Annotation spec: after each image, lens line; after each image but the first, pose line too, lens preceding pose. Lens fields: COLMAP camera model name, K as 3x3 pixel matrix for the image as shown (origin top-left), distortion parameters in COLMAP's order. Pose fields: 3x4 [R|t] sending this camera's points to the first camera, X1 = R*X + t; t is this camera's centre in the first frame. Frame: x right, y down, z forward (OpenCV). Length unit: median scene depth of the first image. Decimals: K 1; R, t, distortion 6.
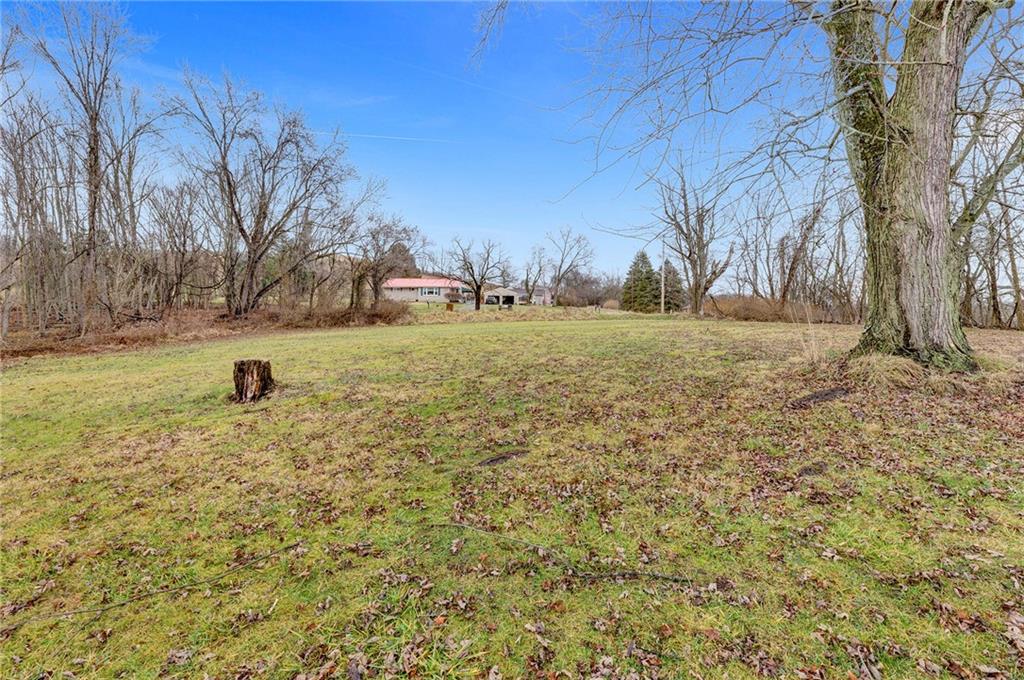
lens RADIAL K [[456.1, 0, 512.0], [0, 456.1, 336.7], [0, 0, 1]] dist [-0.007397, 0.003170]
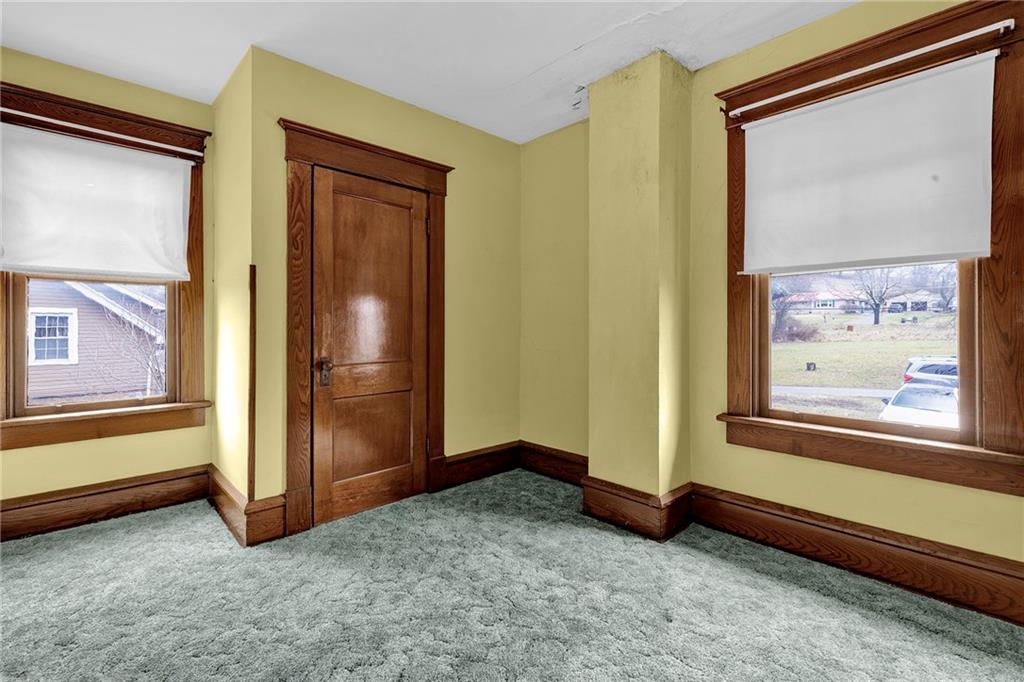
lens RADIAL K [[456.1, 0, 529.1], [0, 456.1, 331.9], [0, 0, 1]] dist [-0.007397, 0.003170]
pose [[0.743701, 0.006995, -0.668476, 0.032695], [-0.015029, 0.999867, -0.006257, -0.015347], [0.668343, 0.014700, 0.743708, -0.357774]]
